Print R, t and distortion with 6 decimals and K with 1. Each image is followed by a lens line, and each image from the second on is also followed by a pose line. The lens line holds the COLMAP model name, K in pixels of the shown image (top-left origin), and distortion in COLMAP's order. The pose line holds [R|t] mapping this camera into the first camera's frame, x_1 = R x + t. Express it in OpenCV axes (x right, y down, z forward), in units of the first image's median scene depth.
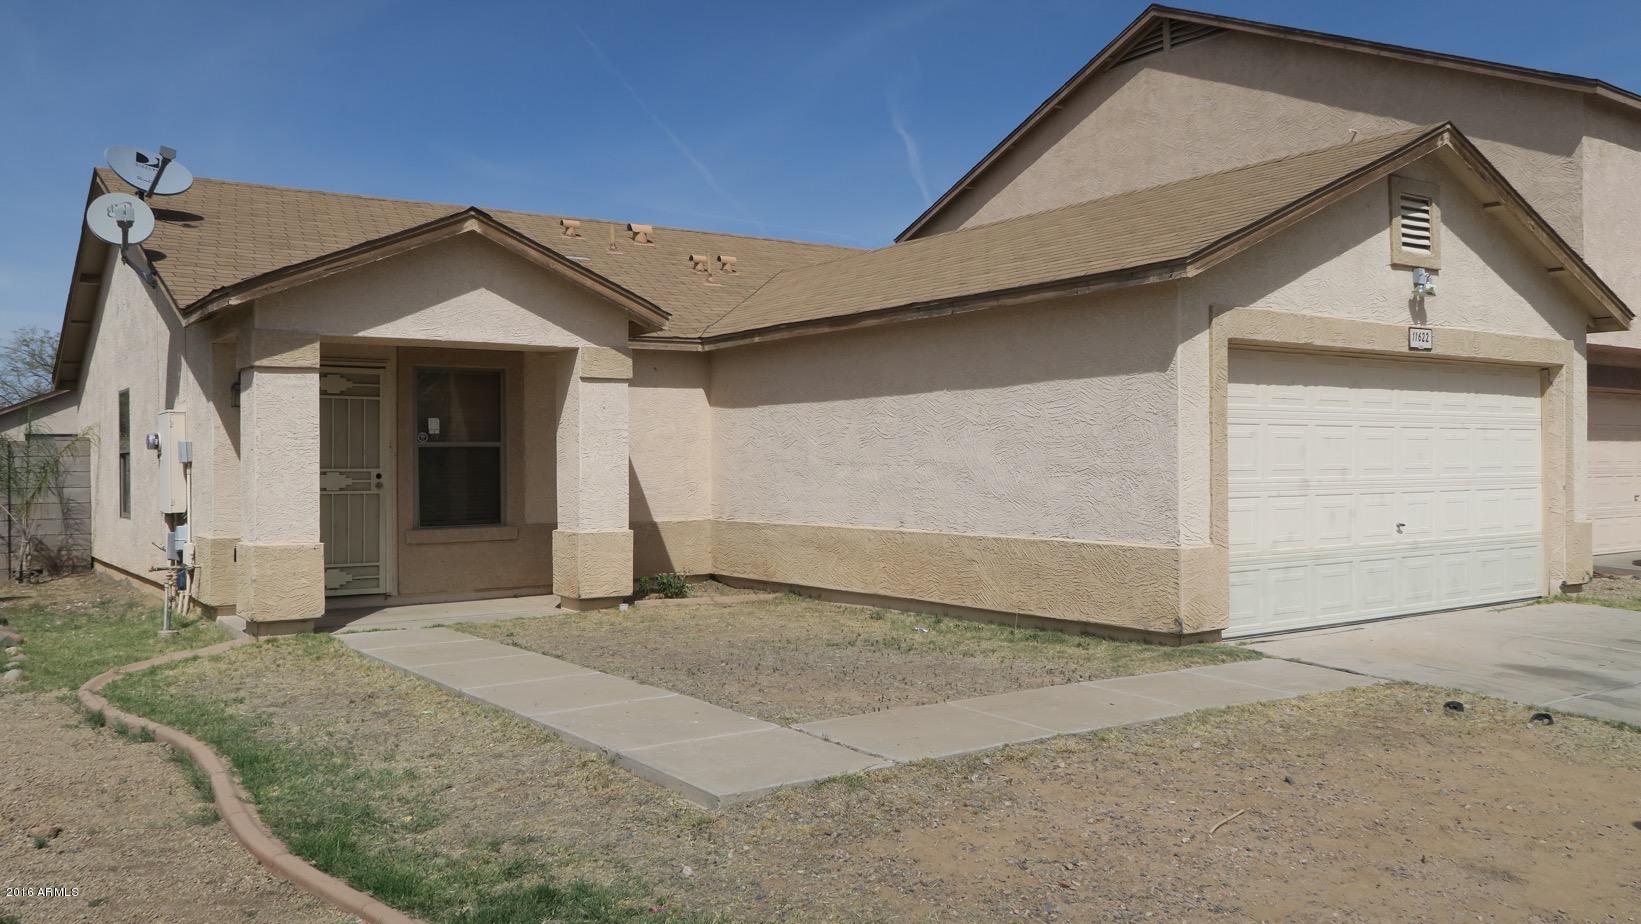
lens RADIAL K [[1309.5, 0, 820.5], [0, 1309.5, 462.0], [0, 0, 1]] dist [-0.020594, 0.000736]
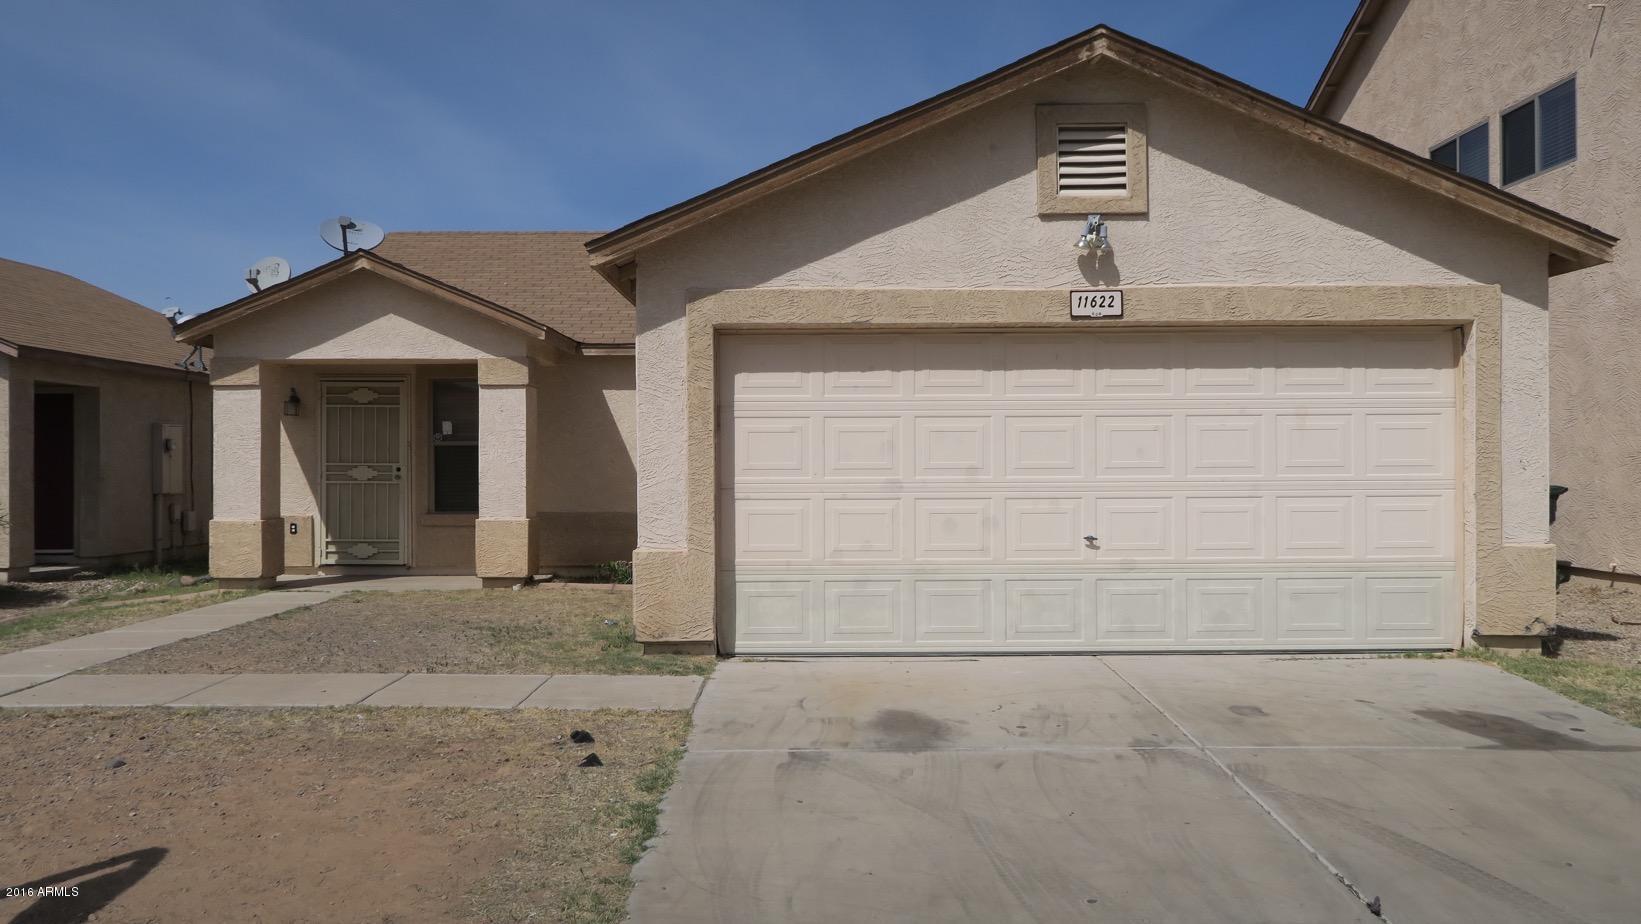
lens RADIAL K [[1285.5, 0, 820.5], [0, 1285.5, 462.0], [0, 0, 1]] dist [-0.005652, -0.004618]
pose [[0.820632, 0.002940, -0.571449, 0.766947], [-0.000202, 0.999988, 0.004854, -0.002373], [0.571456, -0.003868, 0.820623, 0.262898]]
